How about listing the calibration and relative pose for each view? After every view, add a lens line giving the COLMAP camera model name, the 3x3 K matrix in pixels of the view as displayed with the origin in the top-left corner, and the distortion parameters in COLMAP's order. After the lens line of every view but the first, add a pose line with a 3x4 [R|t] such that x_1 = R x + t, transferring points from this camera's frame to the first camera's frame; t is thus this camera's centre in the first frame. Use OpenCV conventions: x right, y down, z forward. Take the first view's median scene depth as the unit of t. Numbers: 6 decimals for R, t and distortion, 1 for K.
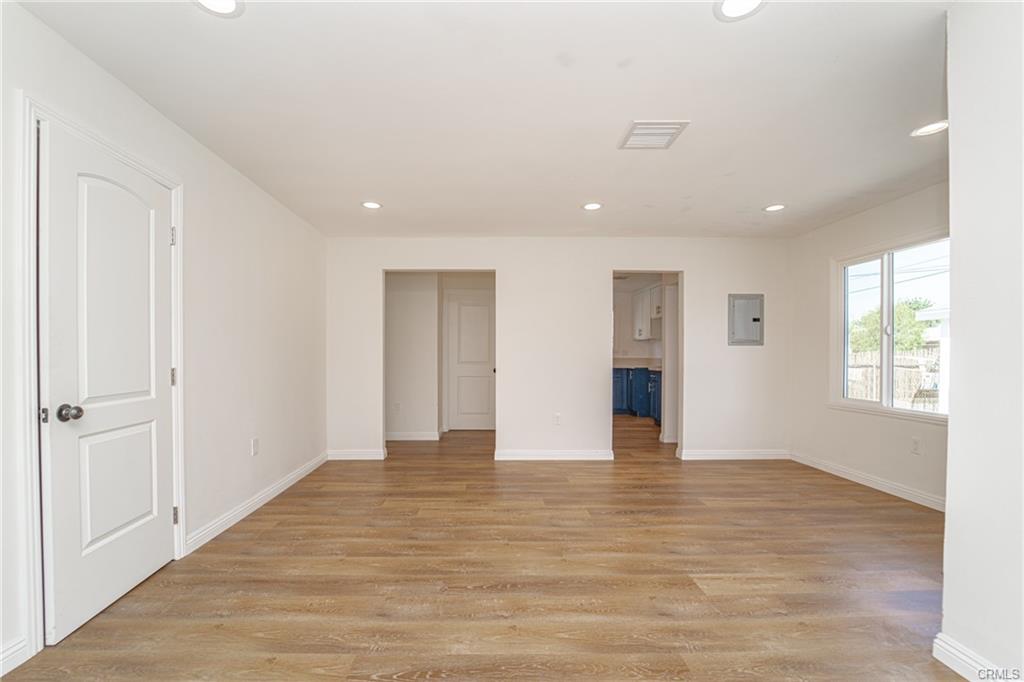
lens RADIAL K [[443.7, 0, 487.5], [0, 443.7, 359.0], [0, 0, 1]] dist [-0.025280, -0.000159]
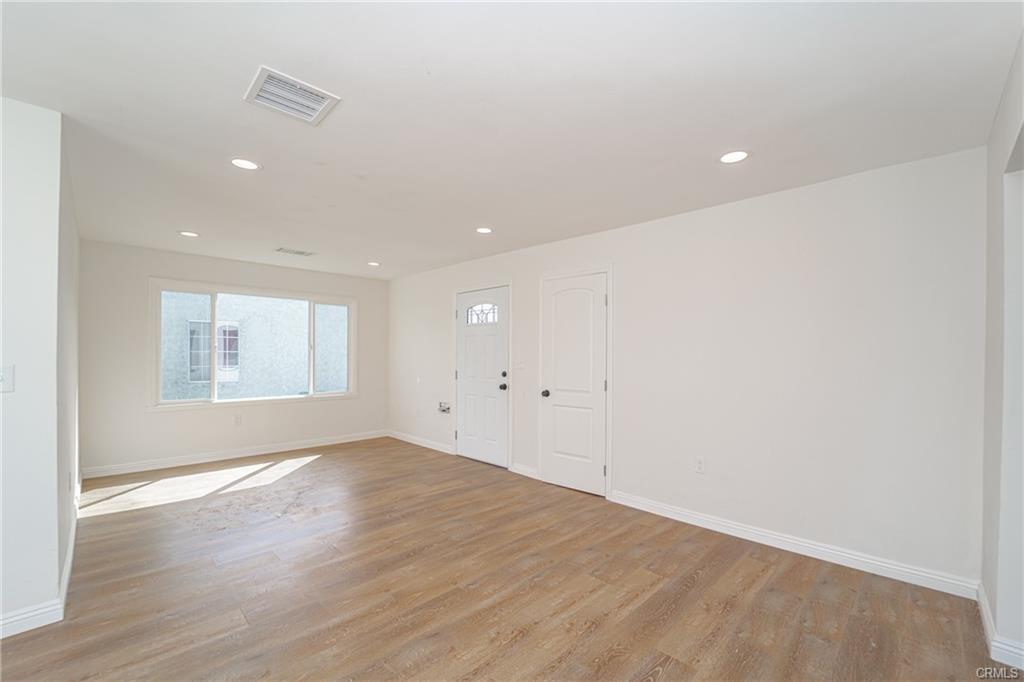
lens RADIAL K [[413.4, 0, 499.0], [0, 413.4, 356.3], [0, 0, 1]] dist [-0.018986, 0.000226]
pose [[-0.730977, -0.006500, -0.682371, 0.468604], [-0.012979, 0.999906, 0.004379, -0.050418], [0.682278, 0.012057, -0.730993, 1.394758]]
